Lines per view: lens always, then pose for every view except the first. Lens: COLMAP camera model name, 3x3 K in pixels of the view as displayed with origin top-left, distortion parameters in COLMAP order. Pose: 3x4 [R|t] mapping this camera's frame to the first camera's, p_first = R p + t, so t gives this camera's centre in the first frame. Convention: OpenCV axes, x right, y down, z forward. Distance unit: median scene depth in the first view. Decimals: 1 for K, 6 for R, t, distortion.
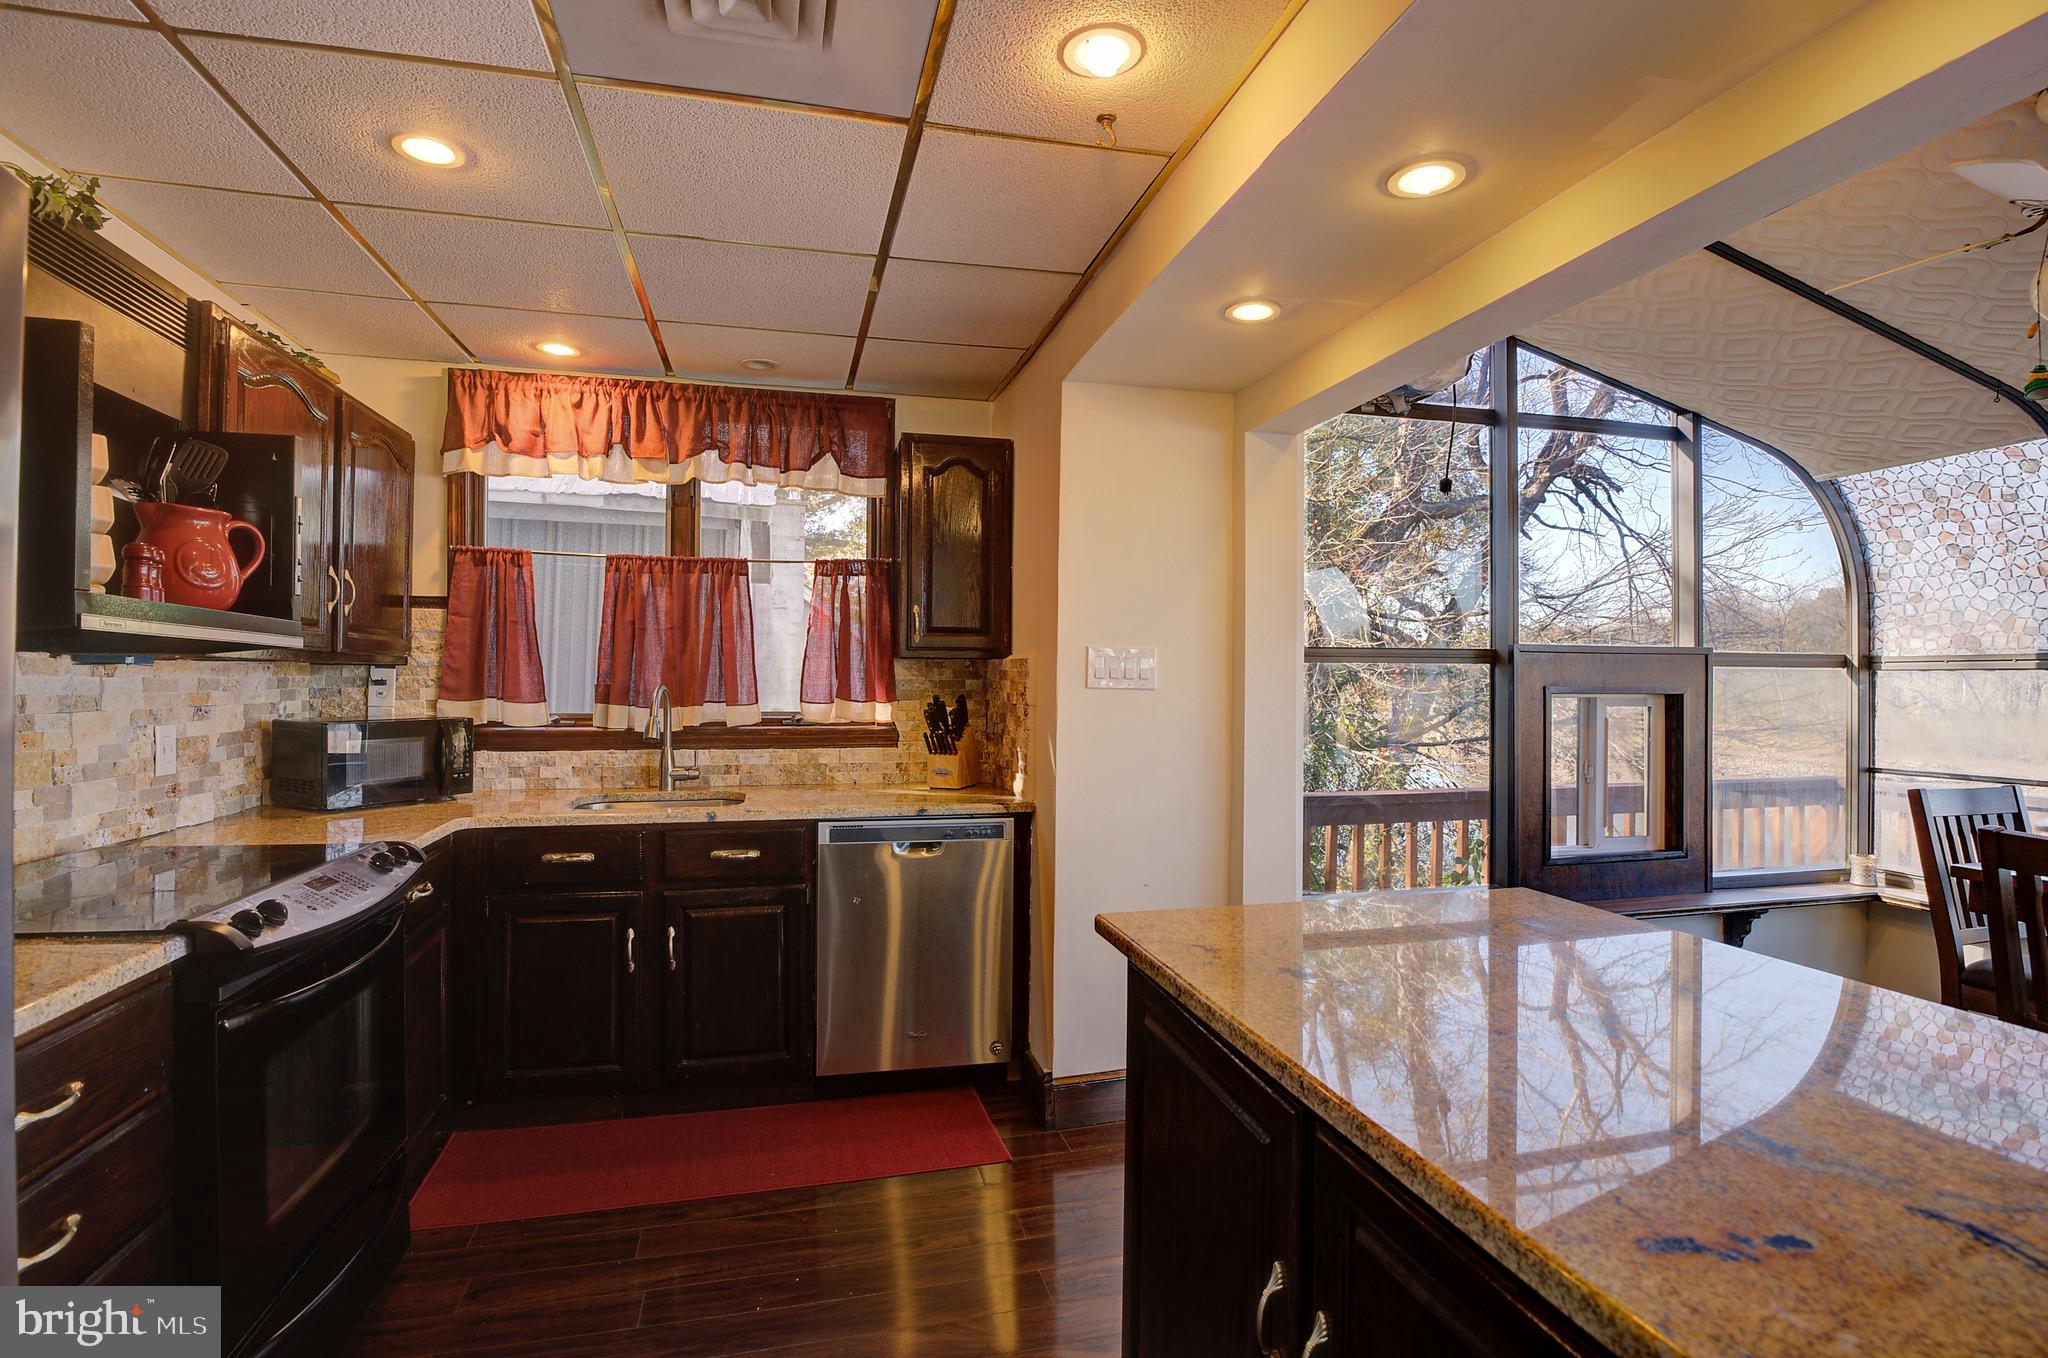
lens RADIAL K [[1019.7, 0, 1019.7], [0, 1019.7, 681.5], [0, 0, 1]] dist [-0.026762, -0.002161]
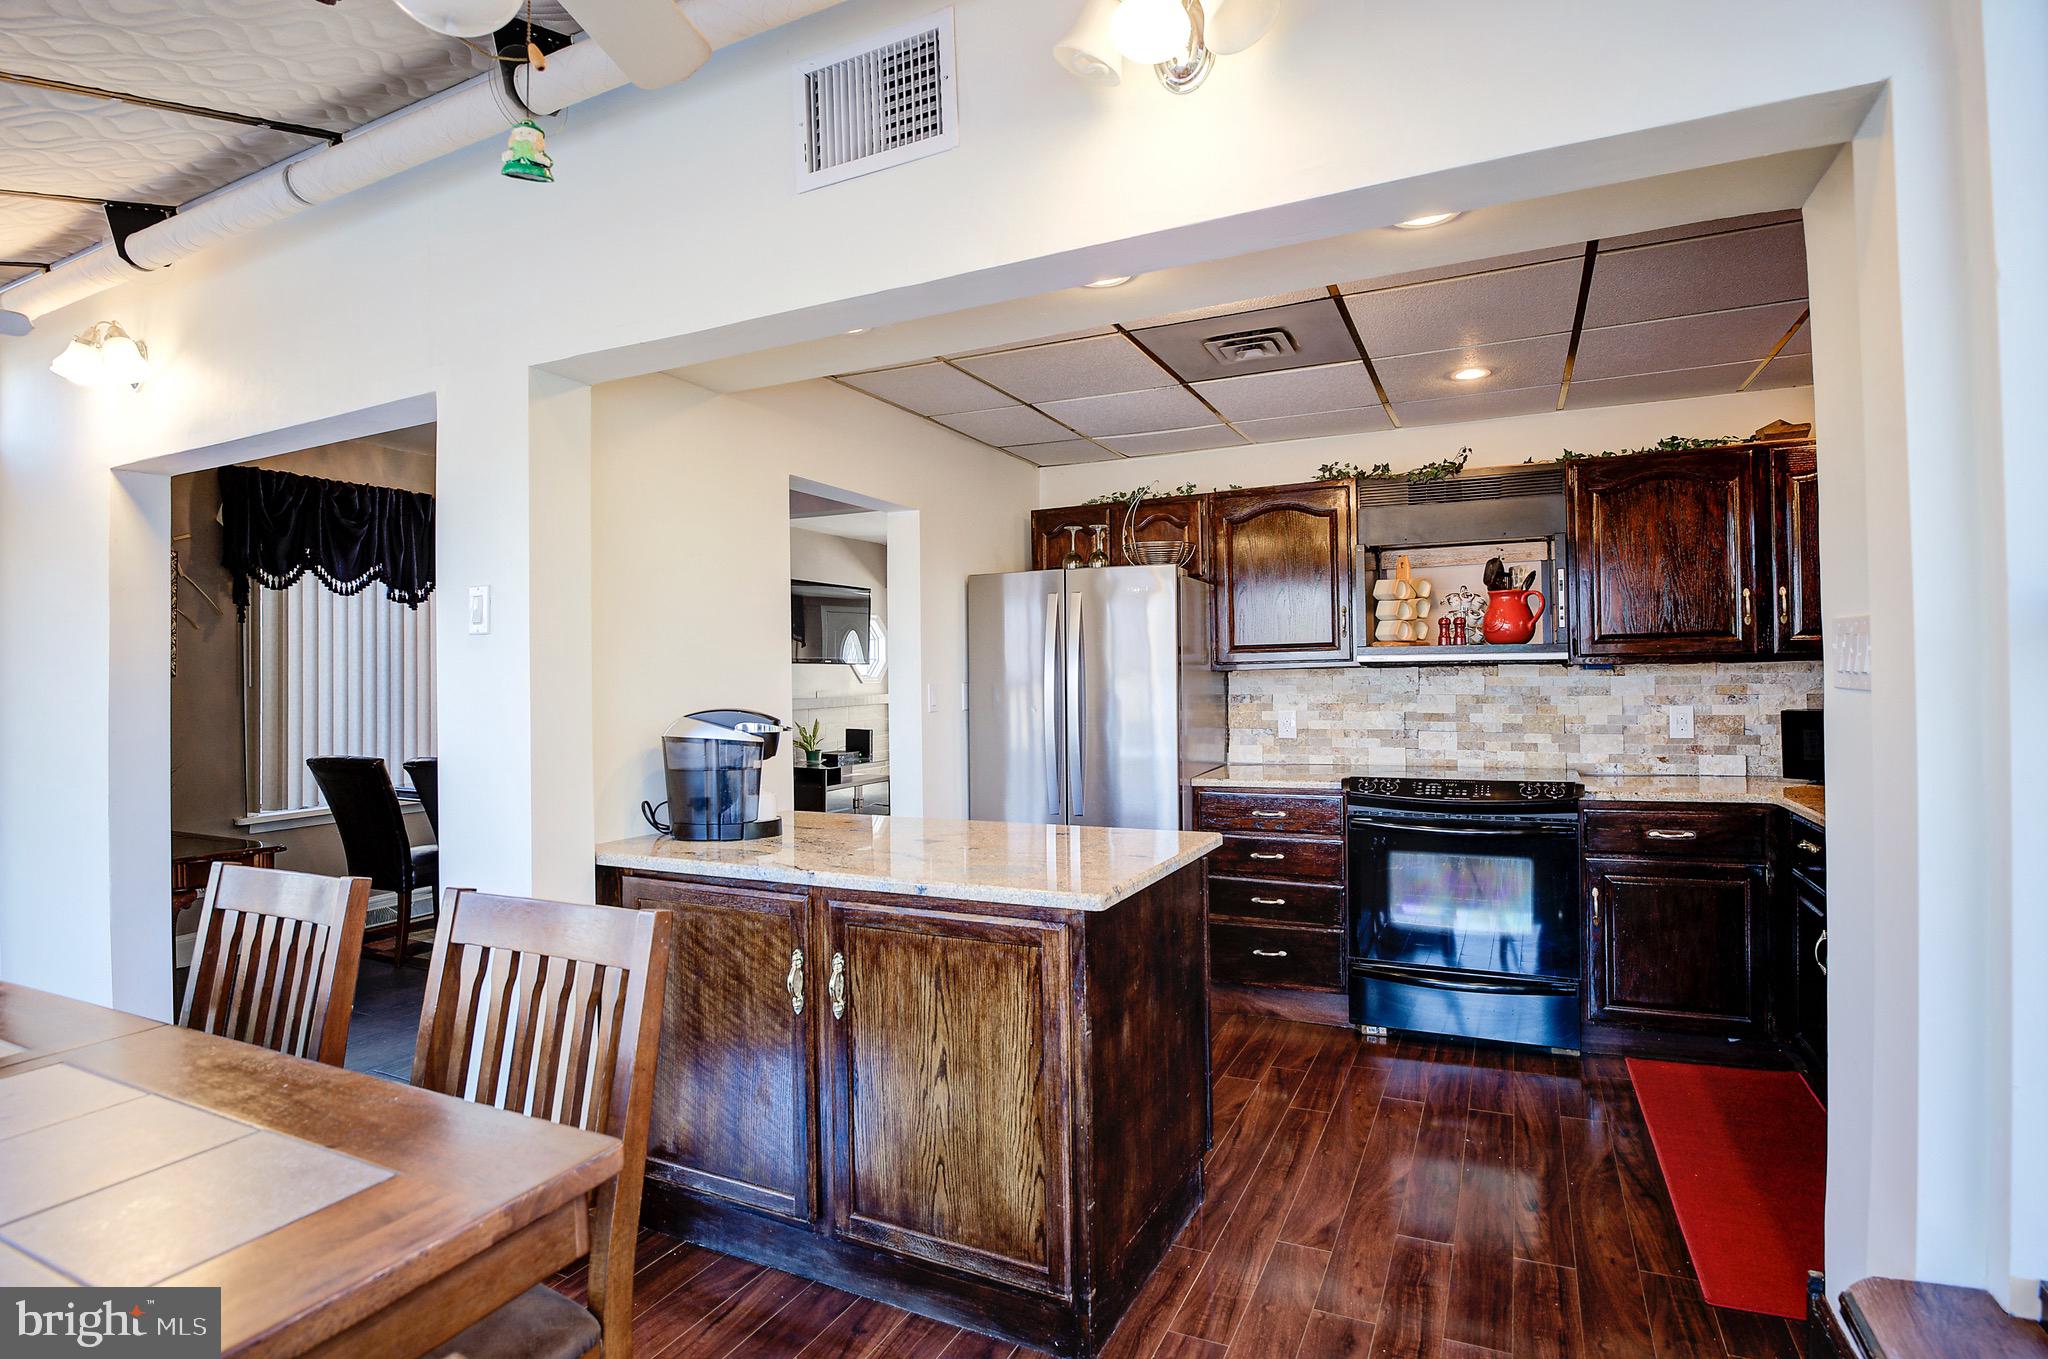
lens RADIAL K [[1019.7, 0, 1015.9], [0, 1019.7, 675.0], [0, 0, 1]] dist [-0.026762, -0.002161]
pose [[-0.642088, -0.000081, -0.766631, 0.758152], [0.011916, 0.999878, -0.010086, -0.000597], [0.766539, -0.015611, -0.642009, 0.909482]]
